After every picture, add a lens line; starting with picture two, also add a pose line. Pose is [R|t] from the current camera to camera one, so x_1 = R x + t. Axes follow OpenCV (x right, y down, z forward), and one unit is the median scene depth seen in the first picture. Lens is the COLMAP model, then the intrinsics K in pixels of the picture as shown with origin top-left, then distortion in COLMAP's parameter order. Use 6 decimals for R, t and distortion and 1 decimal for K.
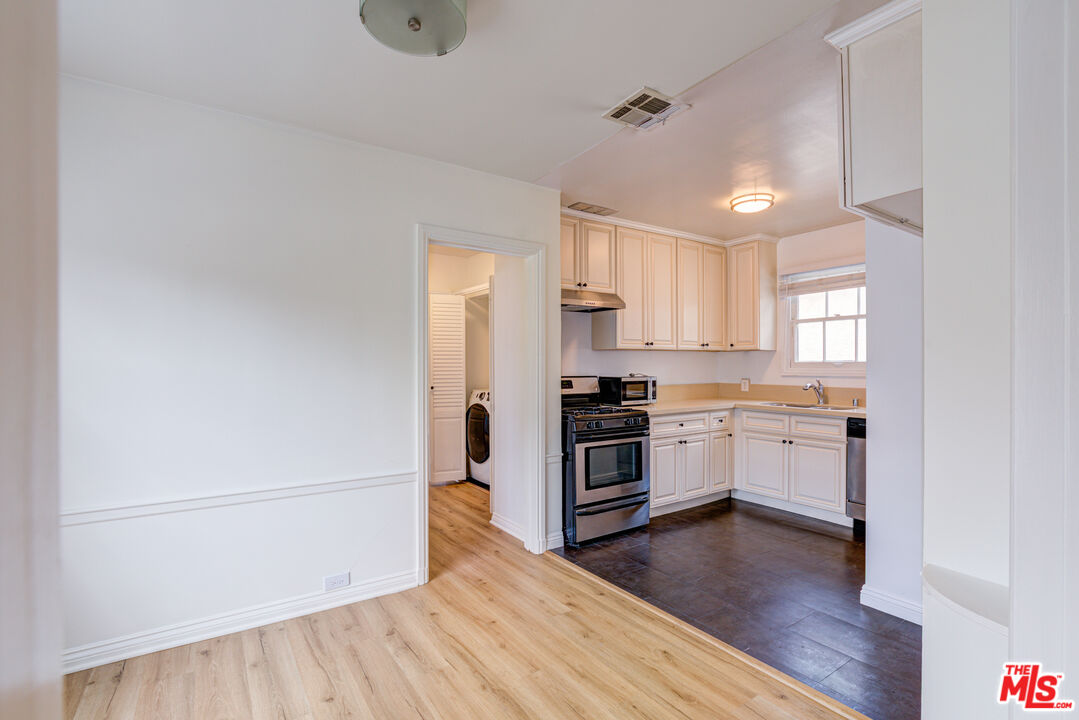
lens RADIAL K [[496.5, 0, 535.0], [0, 496.5, 359.6], [0, 0, 1]] dist [-0.015550, 0.003110]
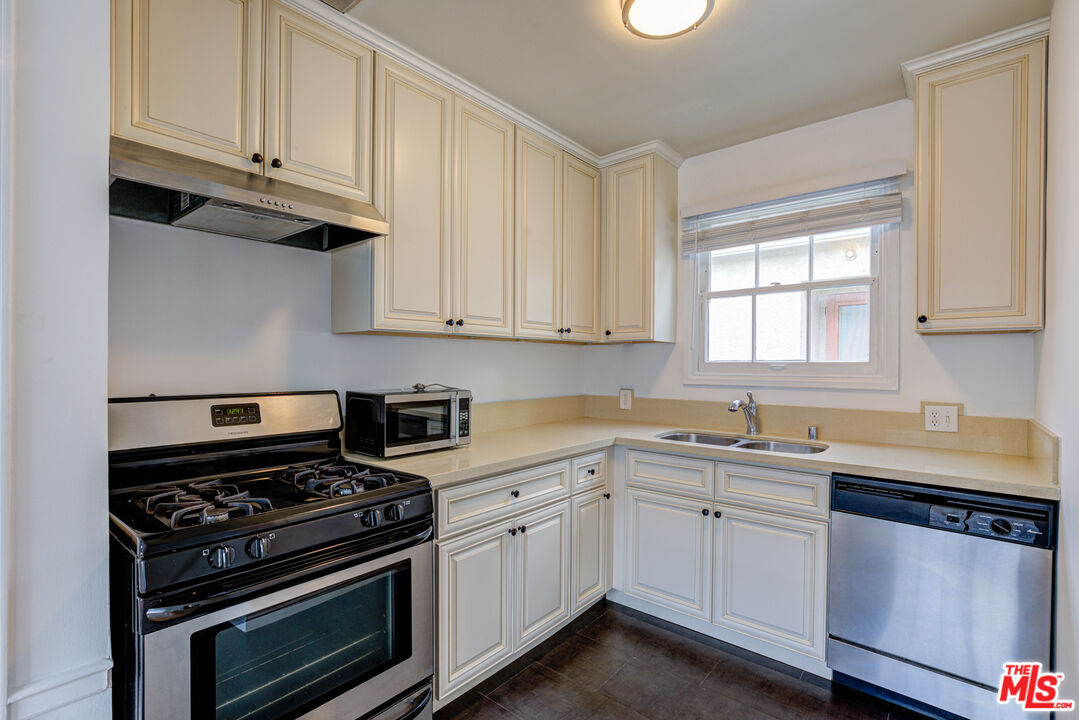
lens RADIAL K [[496.5, 0, 542.7], [0, 496.5, 370.0], [0, 0, 1]] dist [-0.015550, 0.003110]
pose [[0.959734, 0.001201, 0.280908, 0.182620], [-0.007794, 0.999720, 0.022352, 0.002930], [-0.280802, -0.023641, 0.959474, 0.527859]]
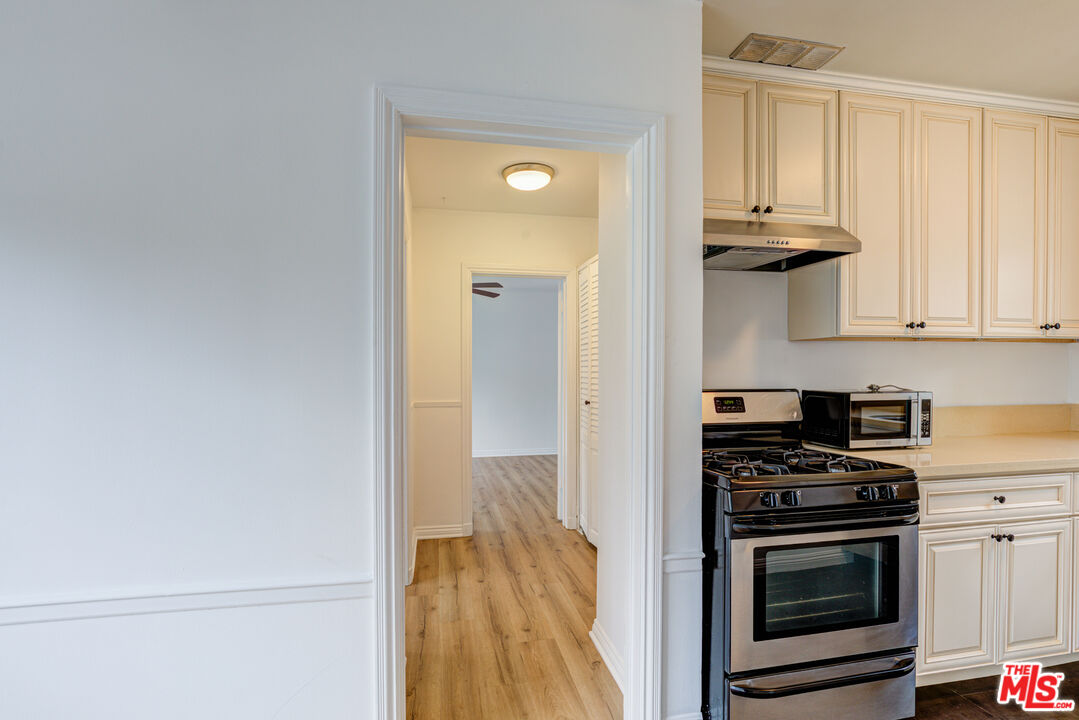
lens RADIAL K [[504.8, 0, 536.0], [0, 504.8, 378.2], [0, 0, 1]] dist [-0.023985, 0.007633]
pose [[0.923333, 0.005422, -0.383961, 0.074497], [0.004778, 0.999661, 0.025606, 0.006449], [0.383970, -0.025477, 0.922994, 0.407060]]
